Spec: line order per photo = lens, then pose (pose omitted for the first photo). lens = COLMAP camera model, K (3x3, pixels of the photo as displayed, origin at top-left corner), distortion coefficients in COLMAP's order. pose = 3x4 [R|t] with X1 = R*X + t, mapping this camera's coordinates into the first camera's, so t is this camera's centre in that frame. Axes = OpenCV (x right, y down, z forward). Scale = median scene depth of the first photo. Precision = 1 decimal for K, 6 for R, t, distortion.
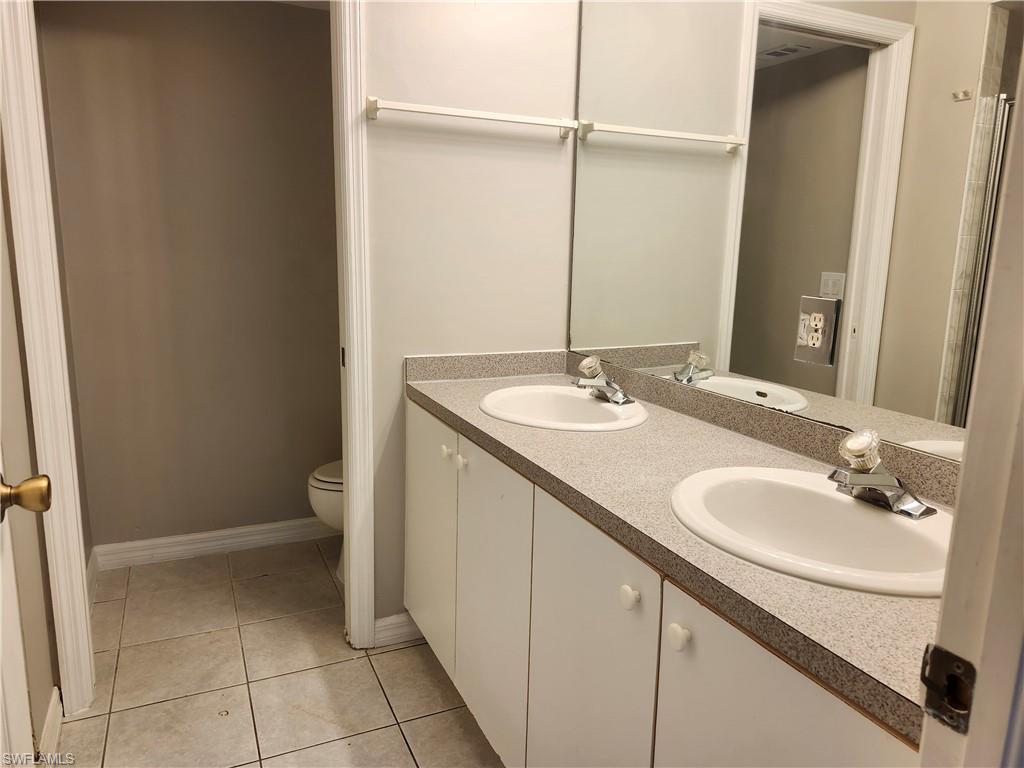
lens RADIAL K [[704.4, 0, 510.5], [0, 704.4, 383.8], [0, 0, 1]] dist [0.045401, -0.030665]
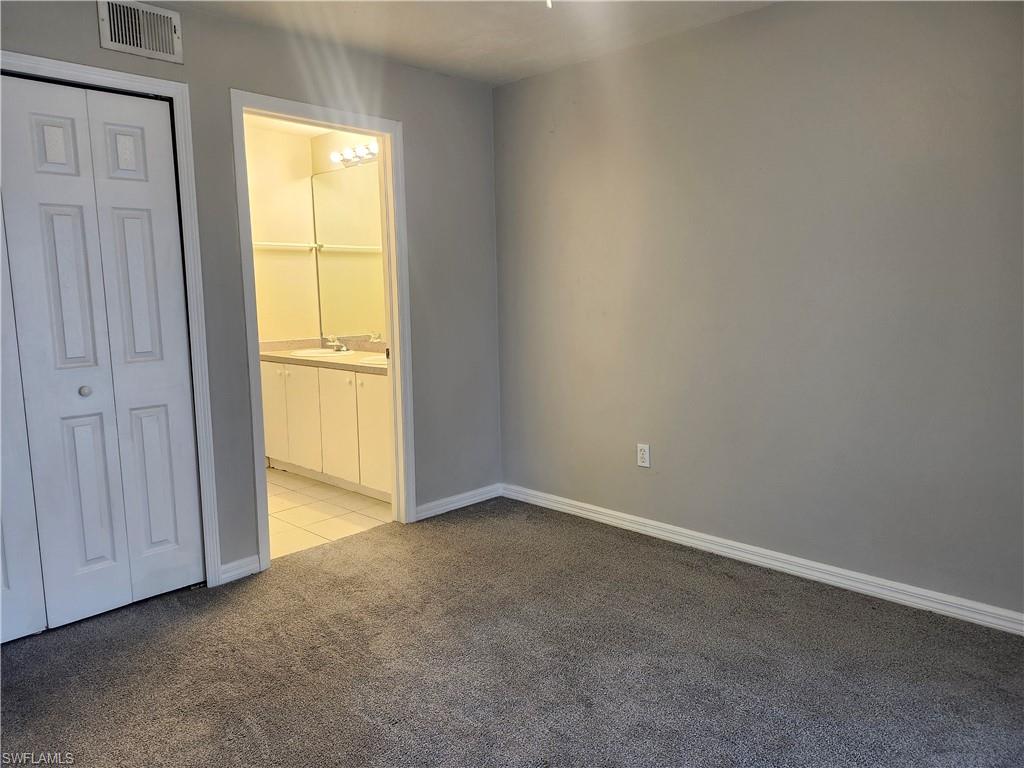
lens RADIAL K [[704.4, 0, 512.1], [0, 704.4, 384.6], [0, 0, 1]] dist [0.045401, -0.030665]
pose [[0.930382, -0.088877, 0.355655, -0.192522], [0.113226, 0.992399, -0.048199, 0.315862], [-0.348668, 0.085113, 0.933374, -1.508336]]
